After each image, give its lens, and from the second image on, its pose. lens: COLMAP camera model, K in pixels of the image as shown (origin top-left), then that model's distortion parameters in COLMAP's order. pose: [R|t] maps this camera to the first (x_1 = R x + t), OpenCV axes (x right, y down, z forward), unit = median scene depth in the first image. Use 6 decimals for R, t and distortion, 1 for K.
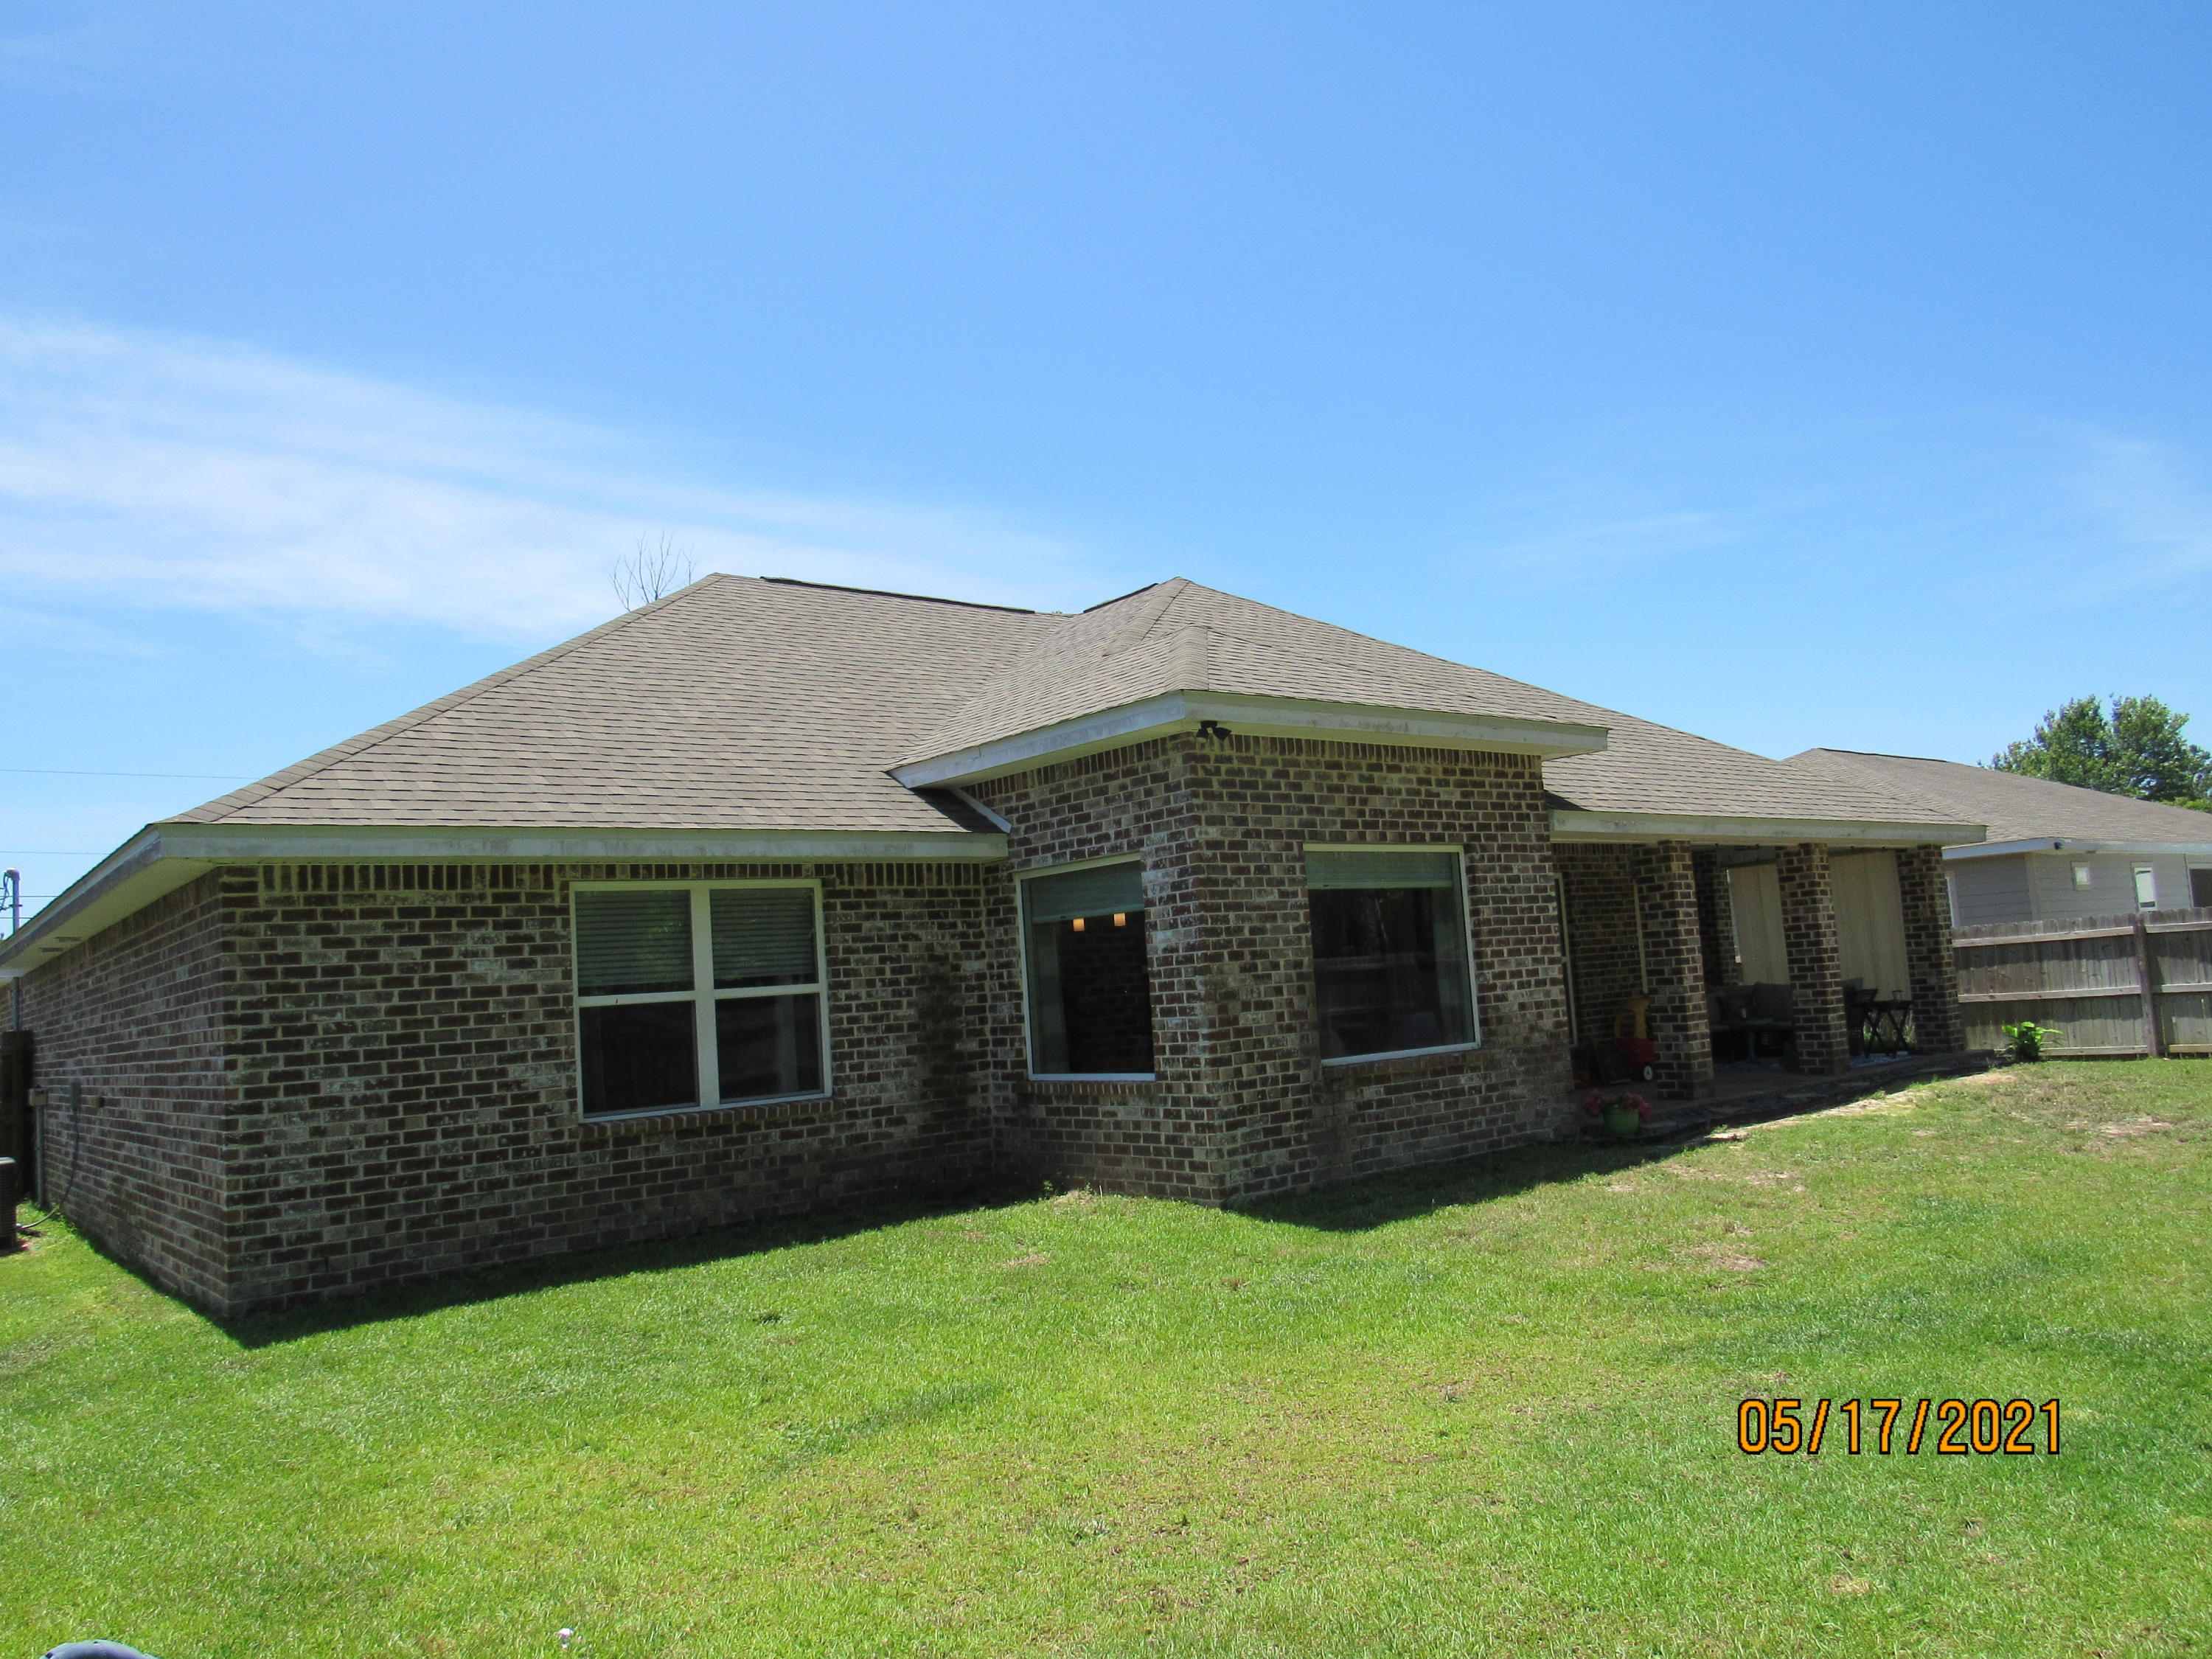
lens RADIAL K [[1576.6, 0, 1100.2], [0, 1576.6, 820.9], [0, 0, 1]] dist [-0.029089, 0.007641]
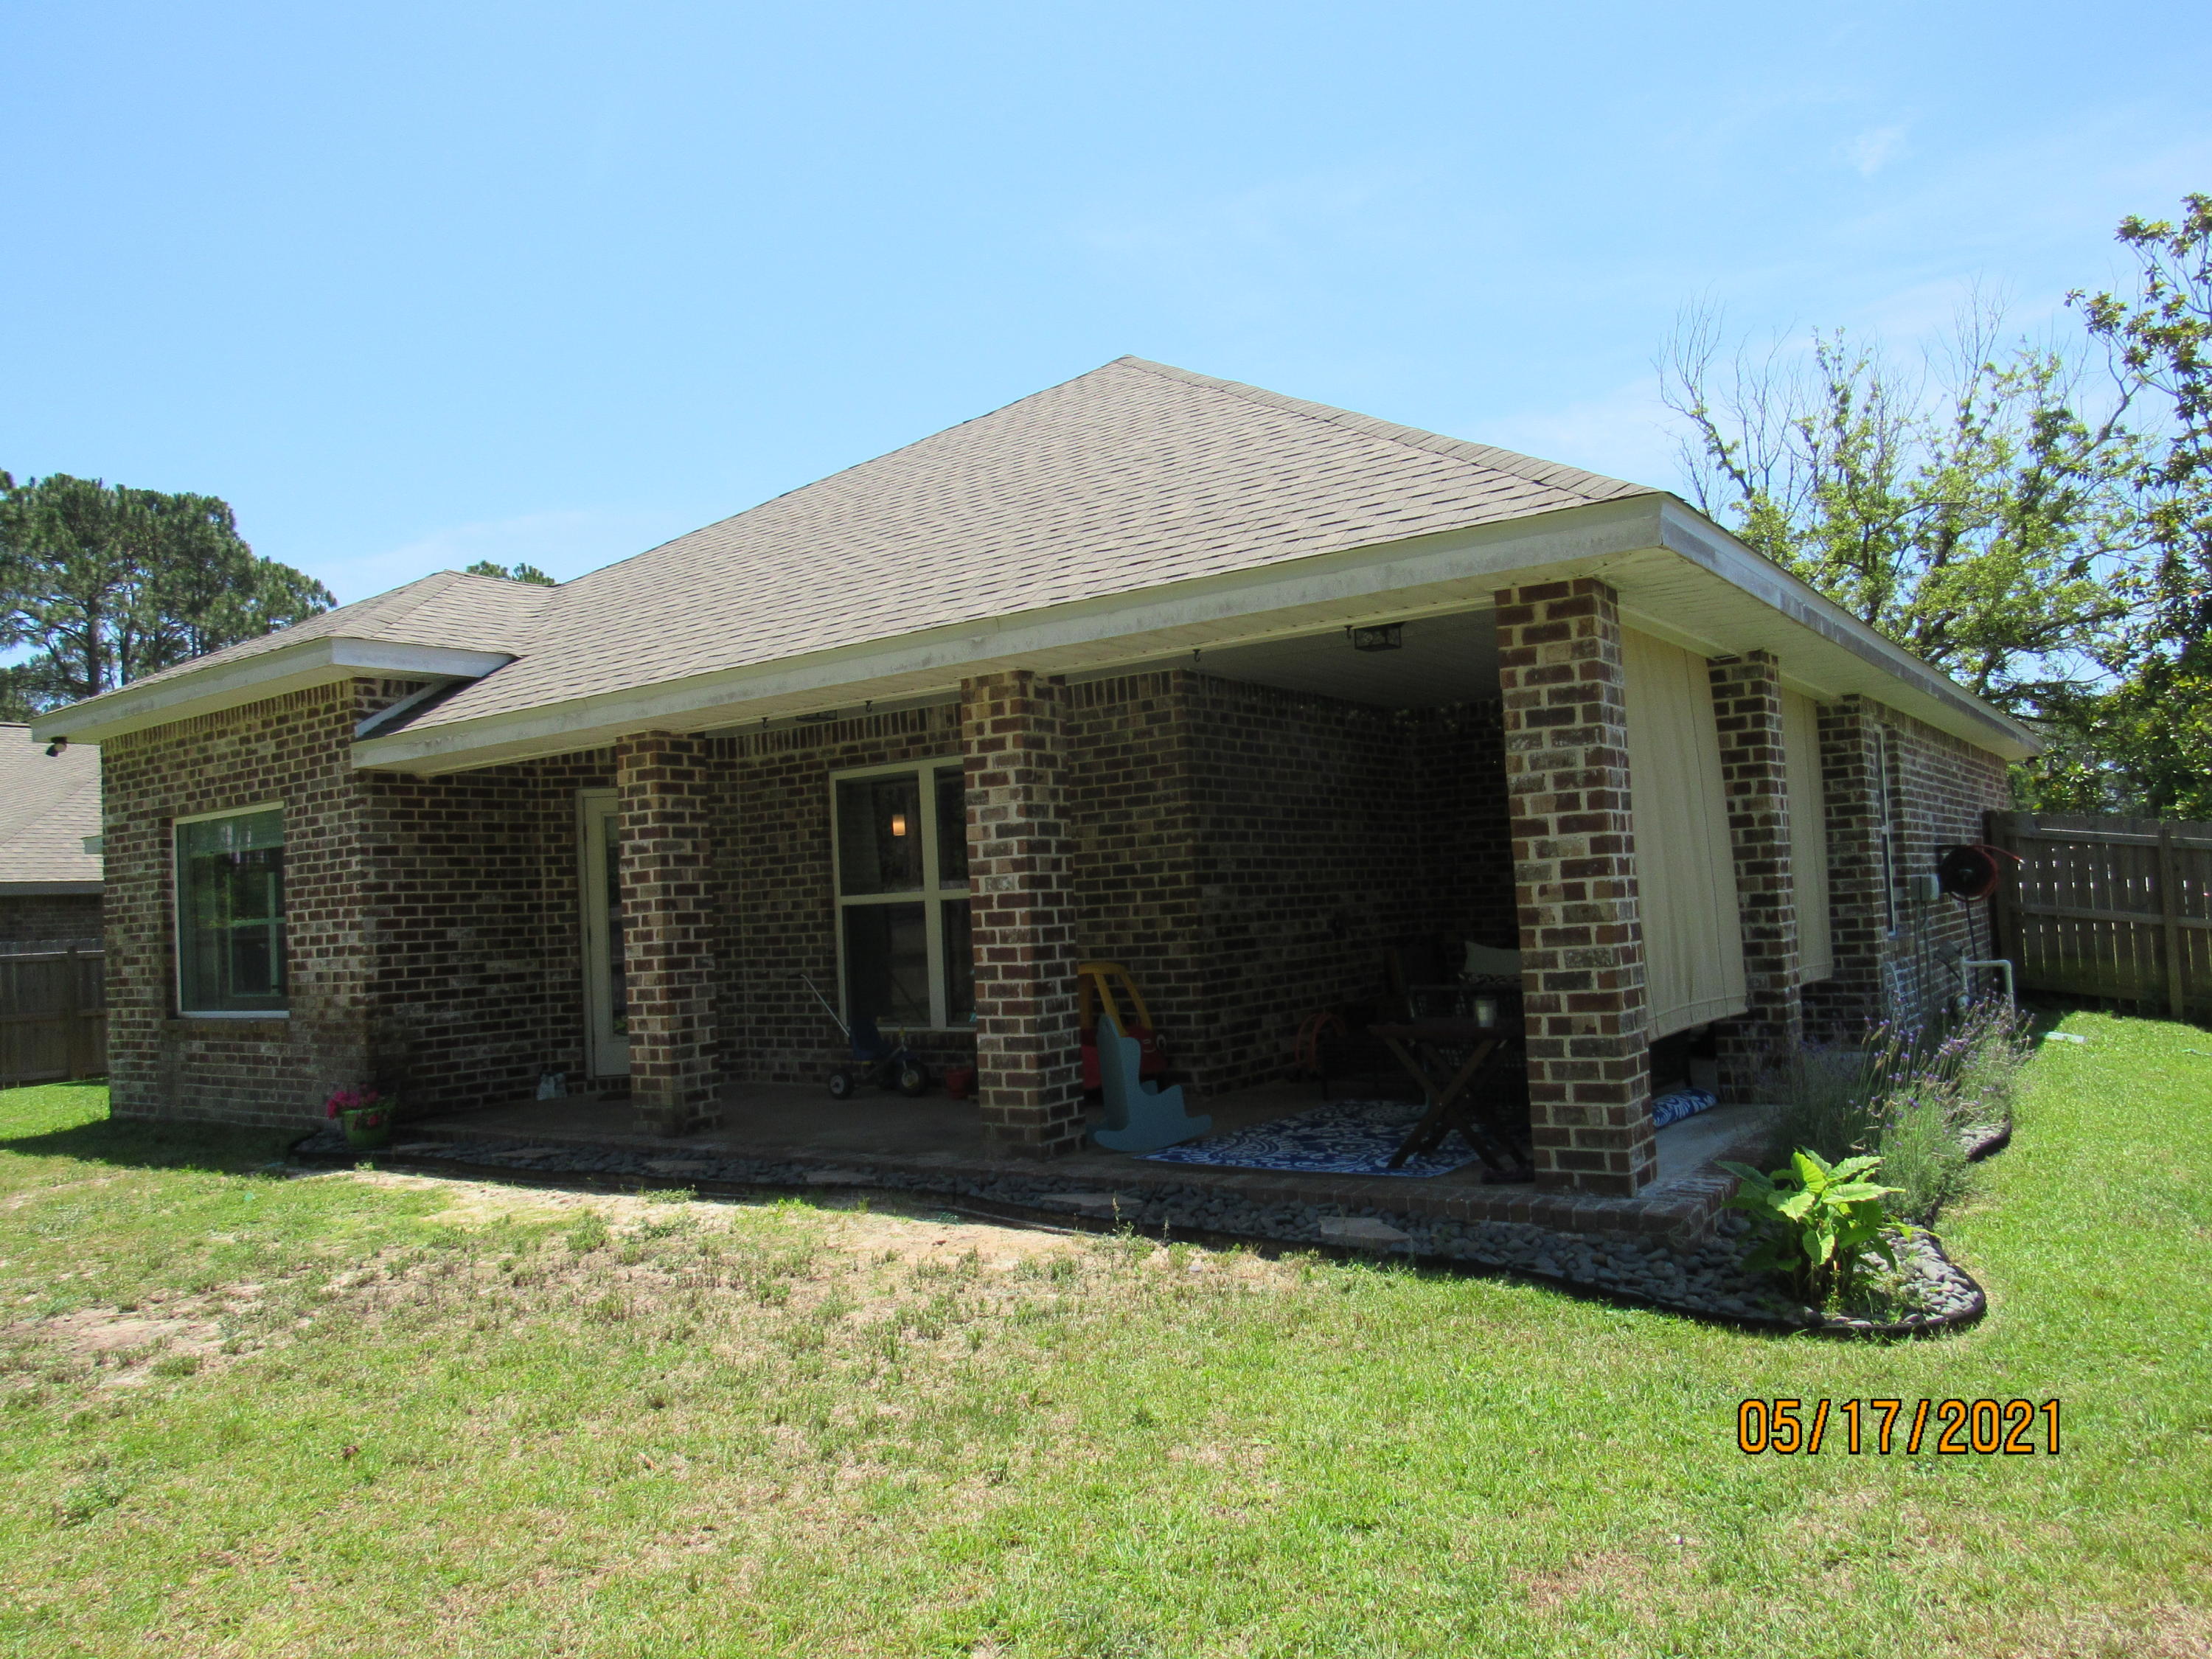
lens RADIAL K [[1576.6, 0, 1103.8], [0, 1576.6, 827.8], [0, 0, 1]] dist [-0.029089, 0.007641]
pose [[0.269546, 0.001736, -0.962986, 1.208086], [0.138915, 0.989469, 0.040667, 0.059217], [0.952915, -0.144734, 0.266466, 1.172890]]
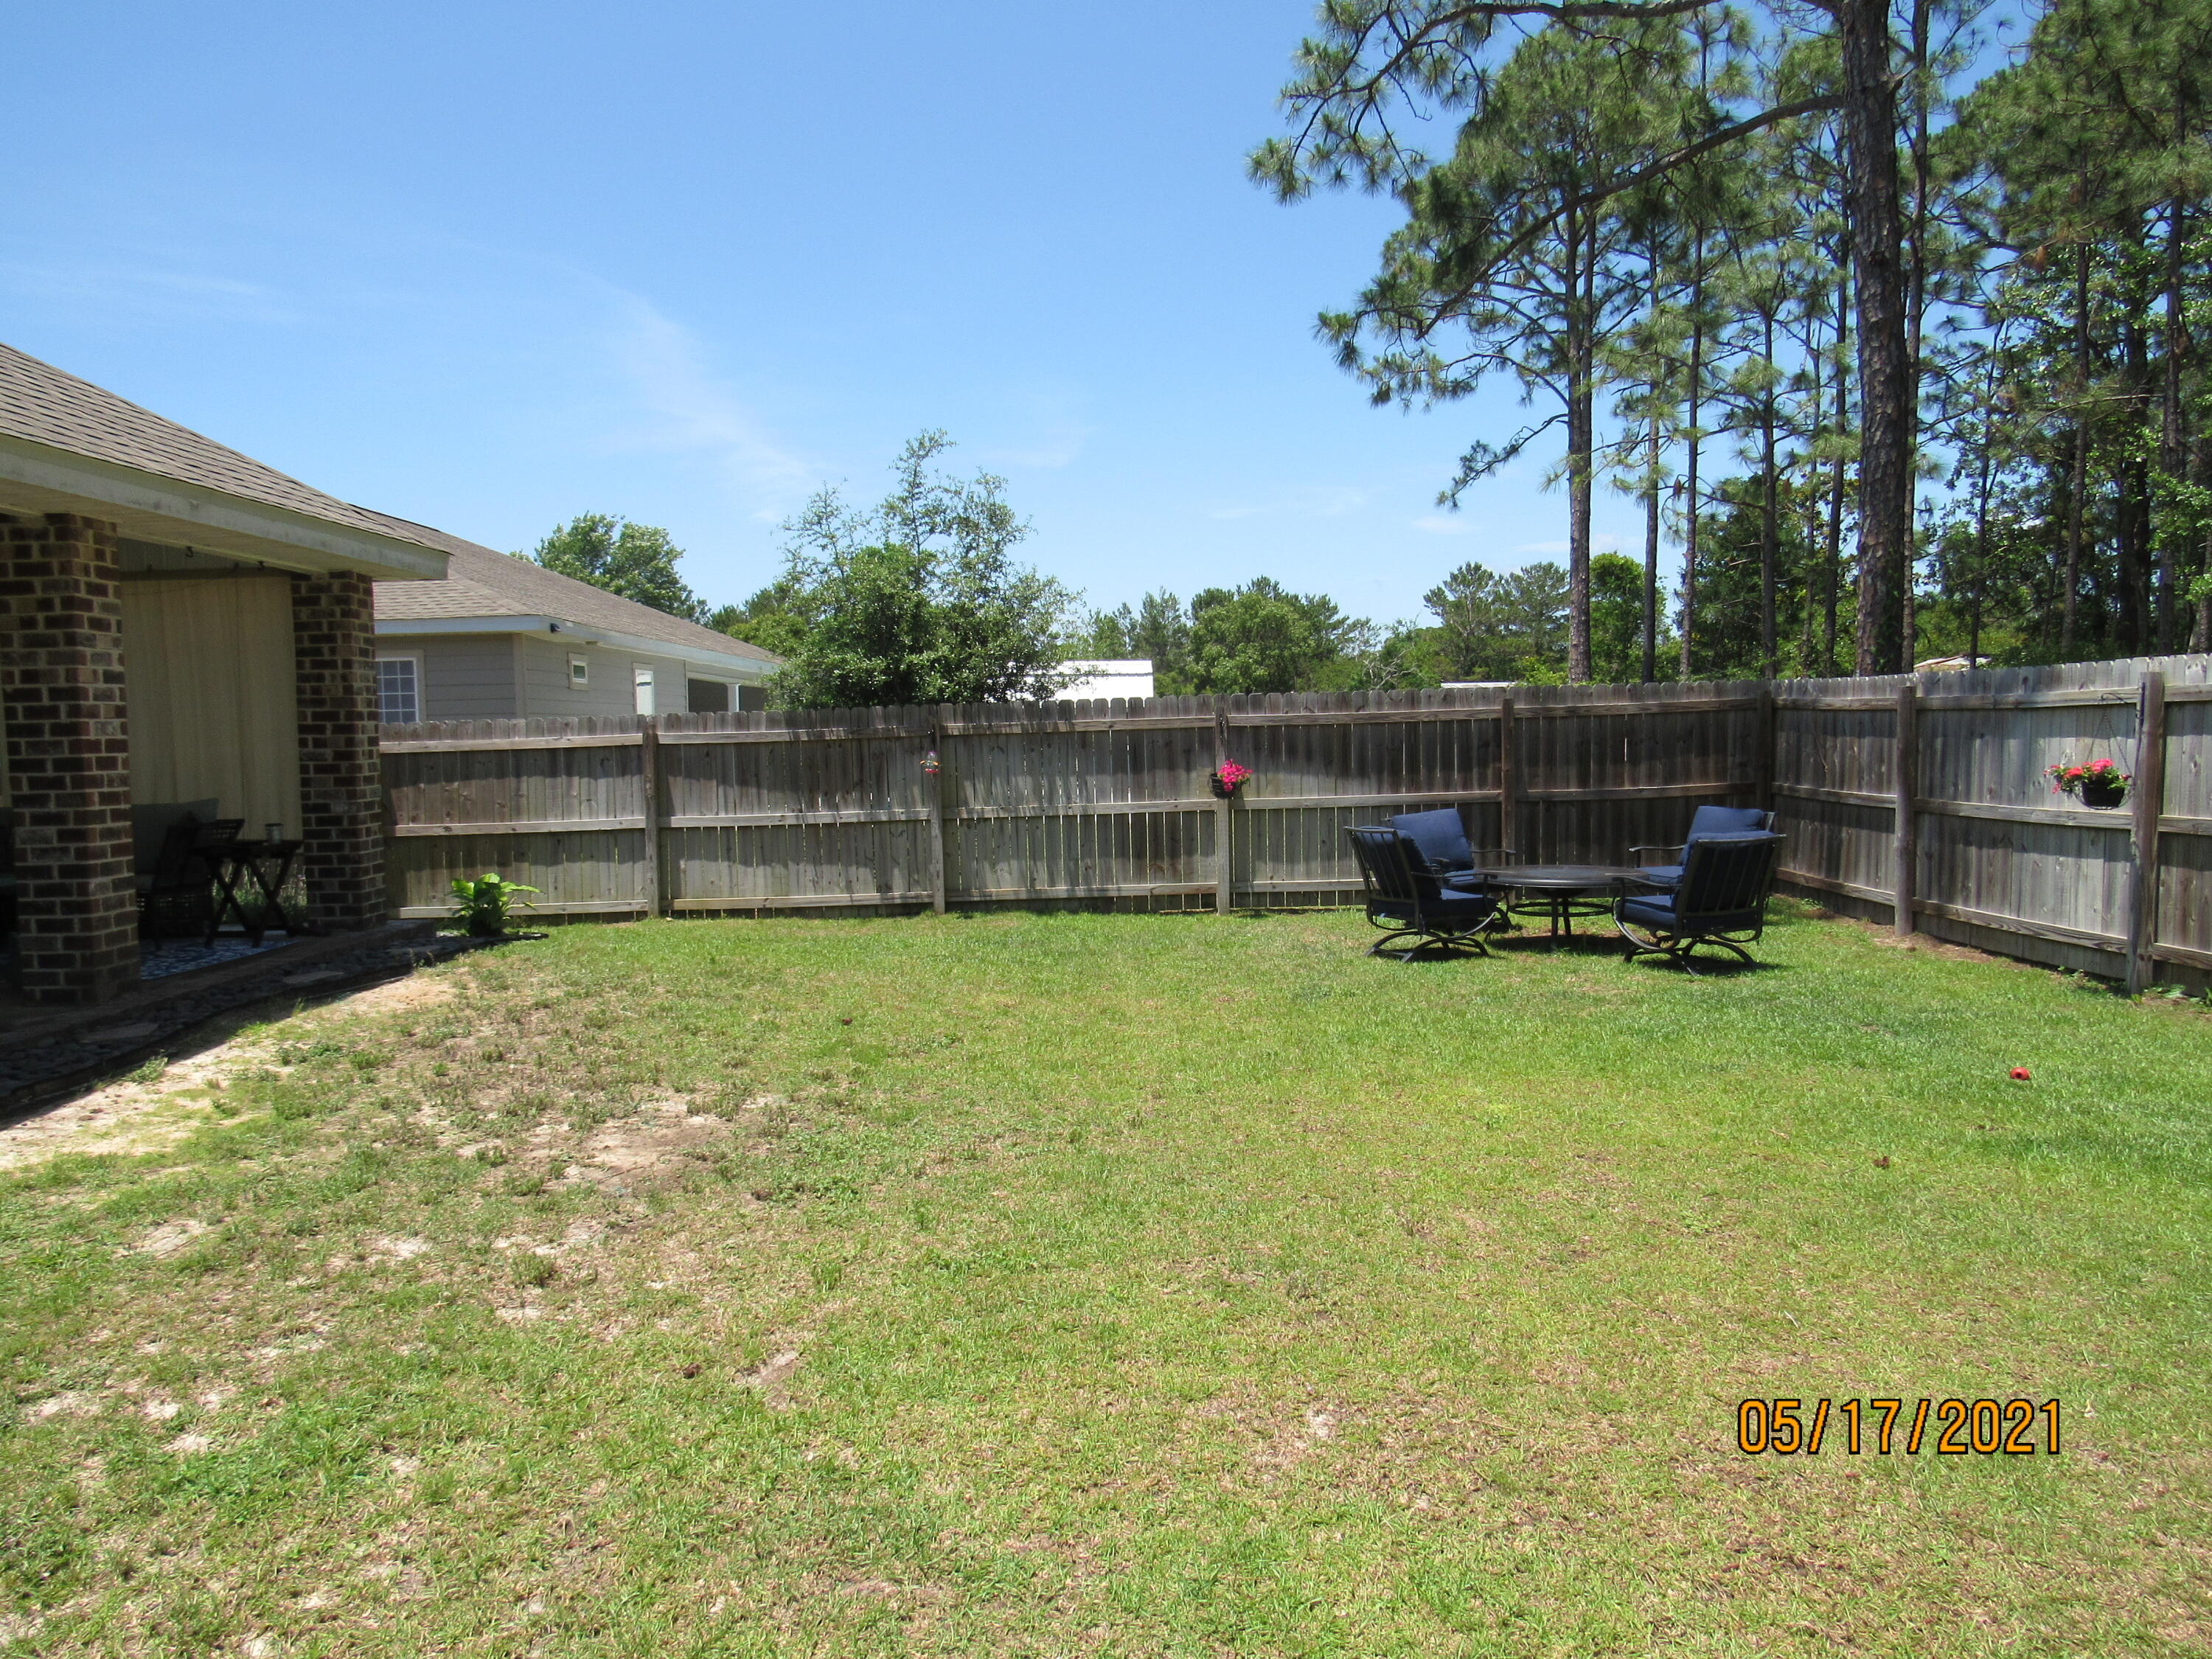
lens RADIAL K [[1576.6, 0, 1118.3], [0, 1576.6, 829.2], [0, 0, 1]] dist [-0.029089, 0.007641]
pose [[0.622763, 0.003079, 0.782405, 0.369661], [-0.104817, 0.991306, 0.079530, 0.048604], [-0.775358, -0.131537, 0.617671, 0.597214]]
